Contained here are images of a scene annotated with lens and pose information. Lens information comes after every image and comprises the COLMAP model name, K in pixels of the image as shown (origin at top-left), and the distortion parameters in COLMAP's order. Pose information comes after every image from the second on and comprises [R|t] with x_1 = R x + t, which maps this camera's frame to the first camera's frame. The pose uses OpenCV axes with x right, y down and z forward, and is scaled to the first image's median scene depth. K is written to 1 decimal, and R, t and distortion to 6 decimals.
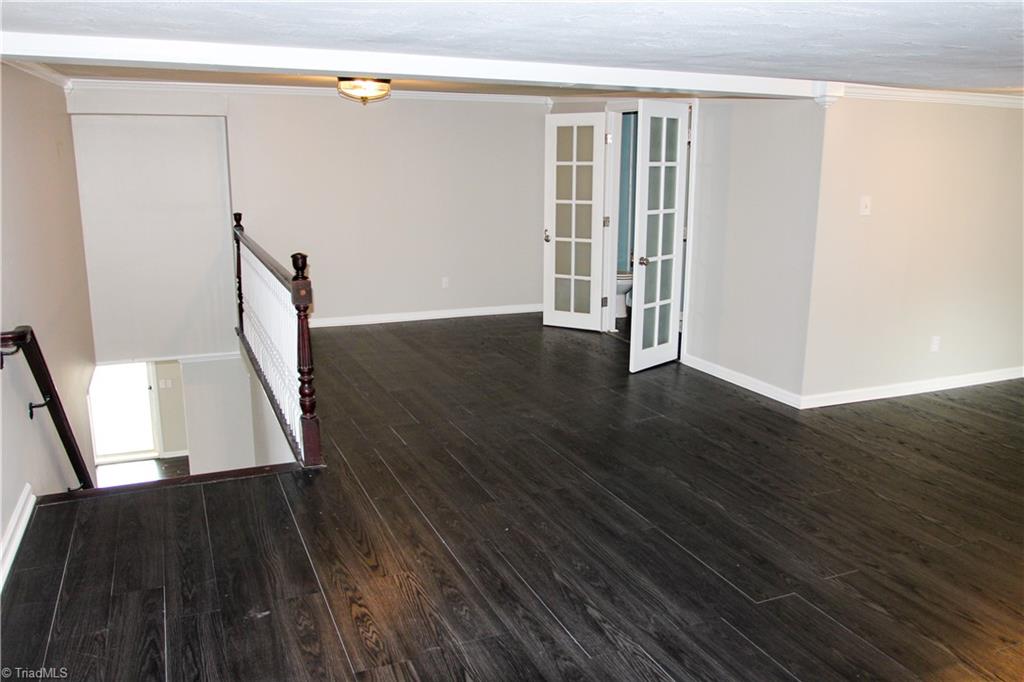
lens RADIAL K [[796.9, 0, 509.7], [0, 796.9, 336.4], [0, 0, 1]] dist [-0.040917, 0.001961]
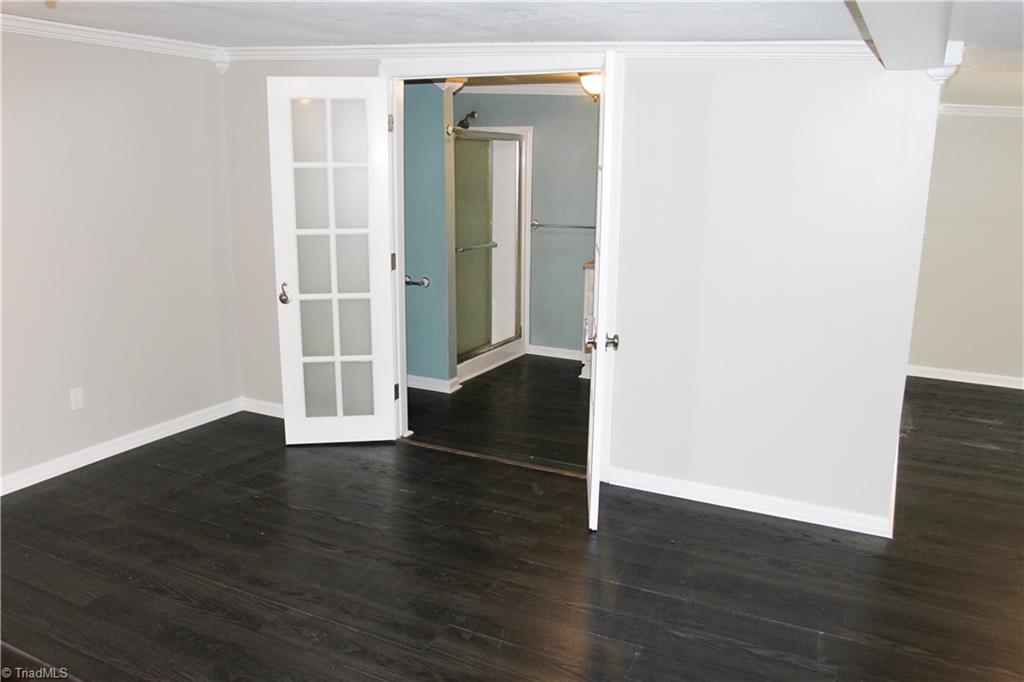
lens RADIAL K [[796.9, 0, 514.4], [0, 796.9, 351.3], [0, 0, 1]] dist [-0.040917, 0.001961]
pose [[0.777213, -0.140298, 0.613397, -0.179260], [0.130003, 0.989597, 0.061621, -0.098768], [-0.615661, 0.031851, 0.787367, 0.454784]]
